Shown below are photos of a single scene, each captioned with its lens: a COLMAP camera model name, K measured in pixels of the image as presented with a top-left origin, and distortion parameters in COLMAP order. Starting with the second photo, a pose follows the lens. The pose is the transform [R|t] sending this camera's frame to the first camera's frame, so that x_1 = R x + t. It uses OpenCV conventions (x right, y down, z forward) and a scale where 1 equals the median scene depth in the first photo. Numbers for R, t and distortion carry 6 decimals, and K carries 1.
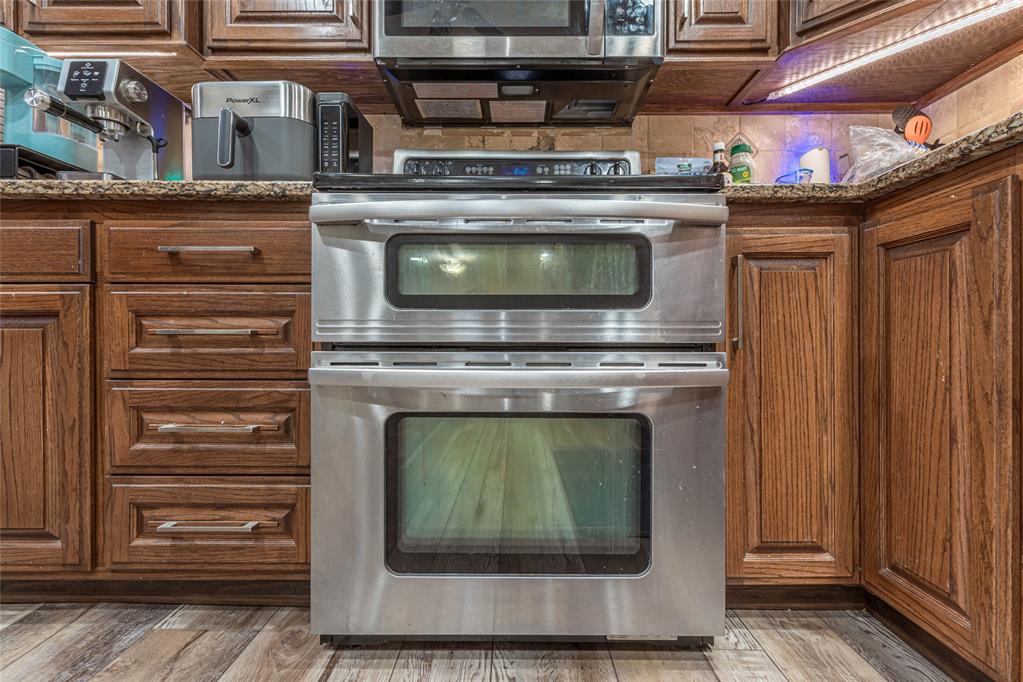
lens RADIAL K [[475.7, 0, 508.5], [0, 475.7, 339.3], [0, 0, 1]] dist [0.001630, 0.000337]
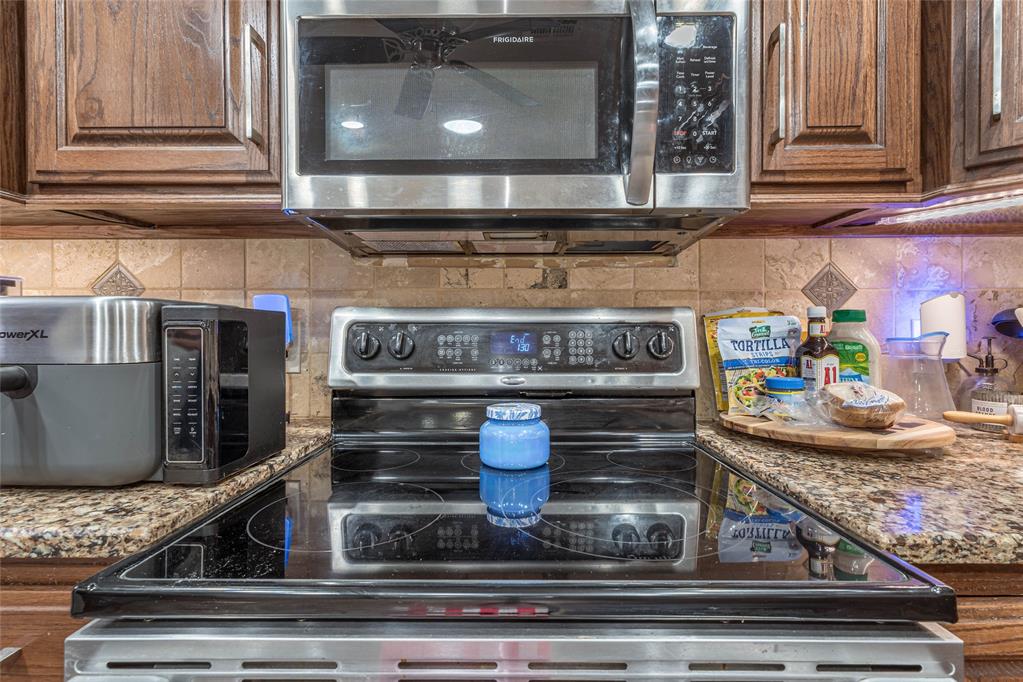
lens RADIAL K [[479.1, 0, 506.7], [0, 479.1, 335.8], [0, 0, 1]] dist [0.001767, 0.000306]
pose [[0.999981, -0.001902, -0.005803, 0.013259], [0.001866, 0.999979, -0.006276, -0.399407], [0.005815, 0.006265, 0.999963, 0.356604]]
